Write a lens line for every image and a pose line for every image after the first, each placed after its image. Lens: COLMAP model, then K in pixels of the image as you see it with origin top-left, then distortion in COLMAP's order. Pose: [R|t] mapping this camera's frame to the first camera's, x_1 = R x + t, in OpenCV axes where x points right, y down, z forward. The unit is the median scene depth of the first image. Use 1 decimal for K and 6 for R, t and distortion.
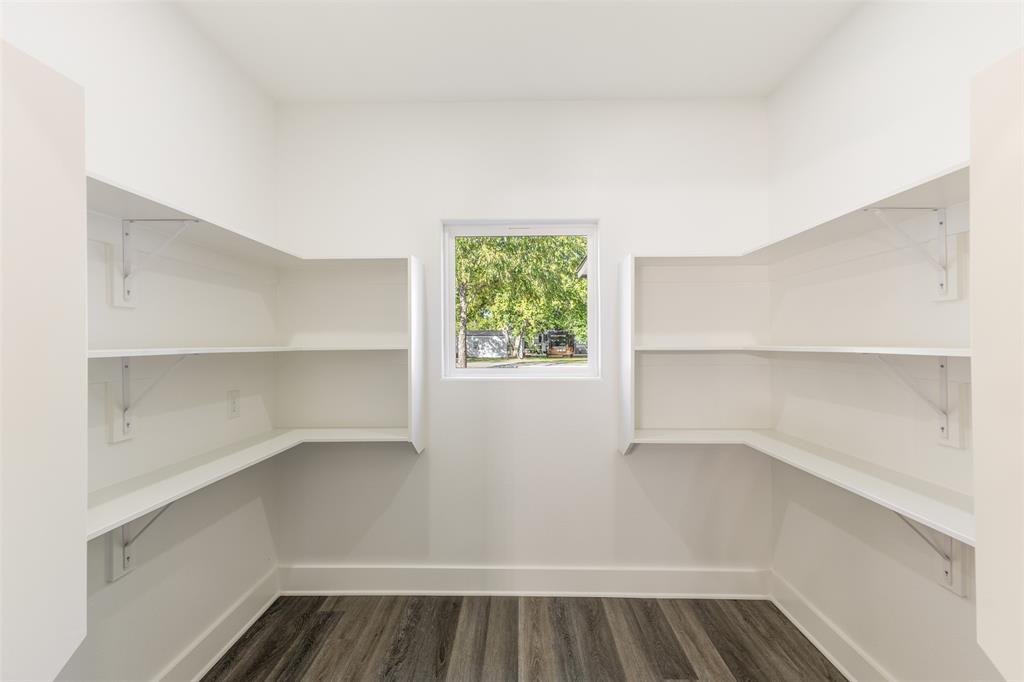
lens RADIAL K [[446.8, 0, 518.8], [0, 446.8, 343.6], [0, 0, 1]] dist [0.011207, -0.000078]
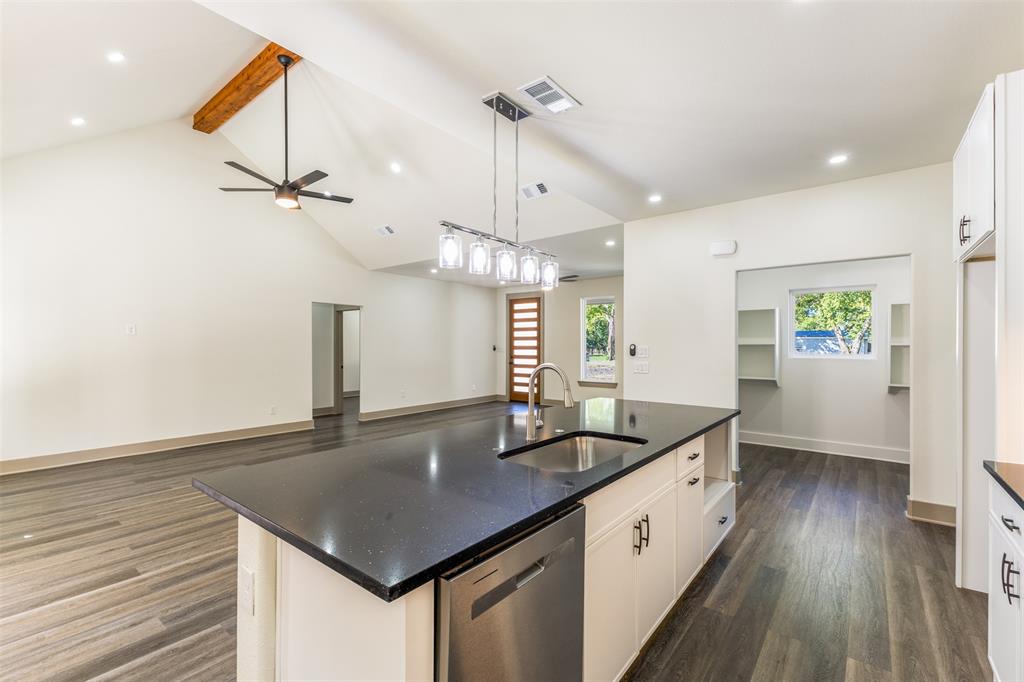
lens RADIAL K [[446.8, 0, 518.8], [0, 446.8, 343.6], [0, 0, 1]] dist [0.011207, -0.000078]
pose [[0.795311, 0.006179, -0.606170, 0.122442], [-0.007826, 0.999969, -0.000074, 0.018680], [0.606151, 0.004802, 0.795335, -1.702223]]
